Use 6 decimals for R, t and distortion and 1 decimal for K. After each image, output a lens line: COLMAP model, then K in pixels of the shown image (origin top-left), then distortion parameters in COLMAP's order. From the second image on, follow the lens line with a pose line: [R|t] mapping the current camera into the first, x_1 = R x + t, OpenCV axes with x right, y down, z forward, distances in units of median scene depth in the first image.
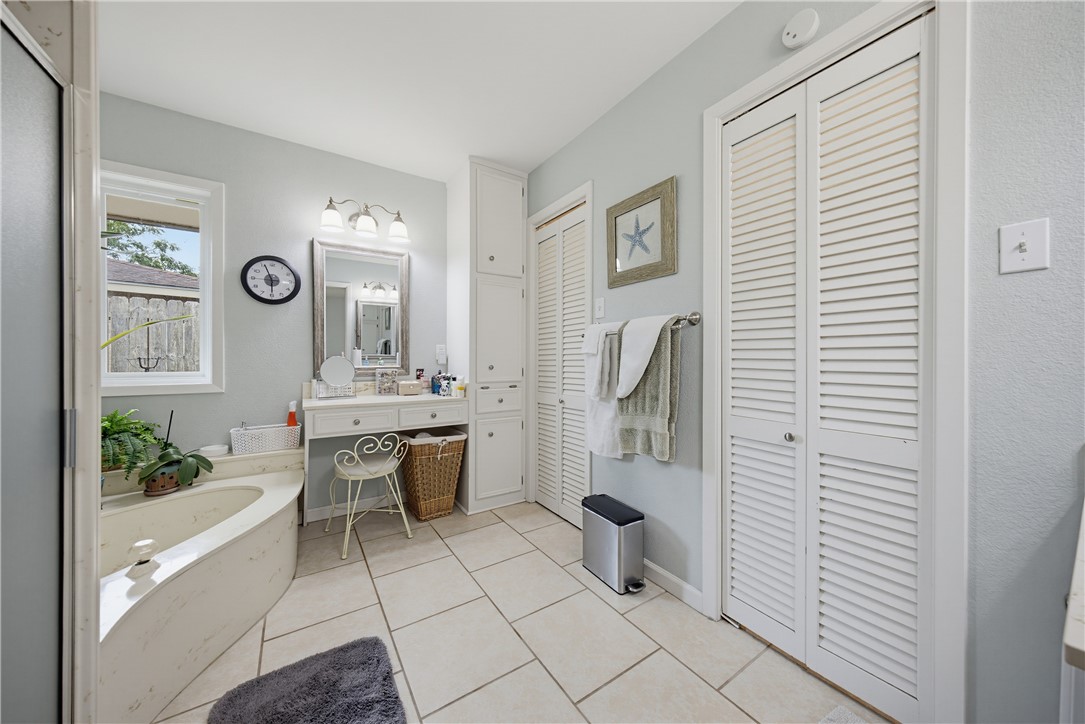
lens RADIAL K [[368.0, 0, 542.0], [0, 368.0, 358.5], [0, 0, 1]] dist [0.000019, -0.000188]
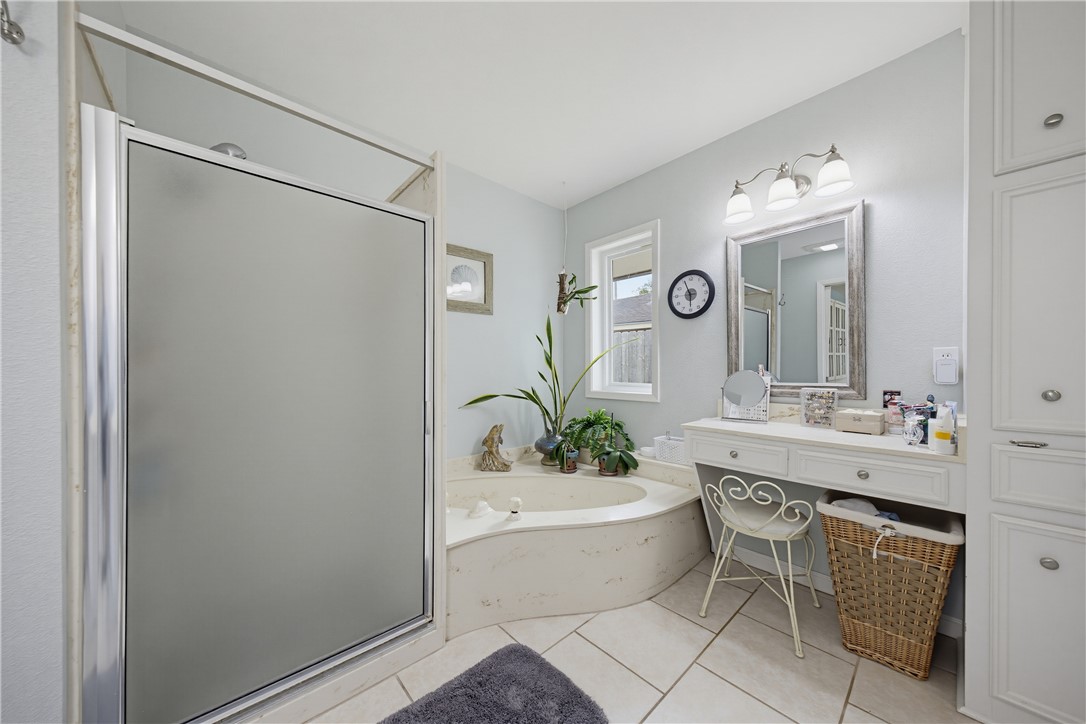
lens RADIAL K [[368.4, 0, 543.0], [0, 368.4, 370.8], [0, 0, 1]] dist [0.000019, -0.000188]
pose [[0.156113, -0.004581, -0.987729, 0.189073], [-0.001413, 0.999987, -0.004861, 0.000324], [0.987738, 0.002155, 0.156104, 0.440910]]
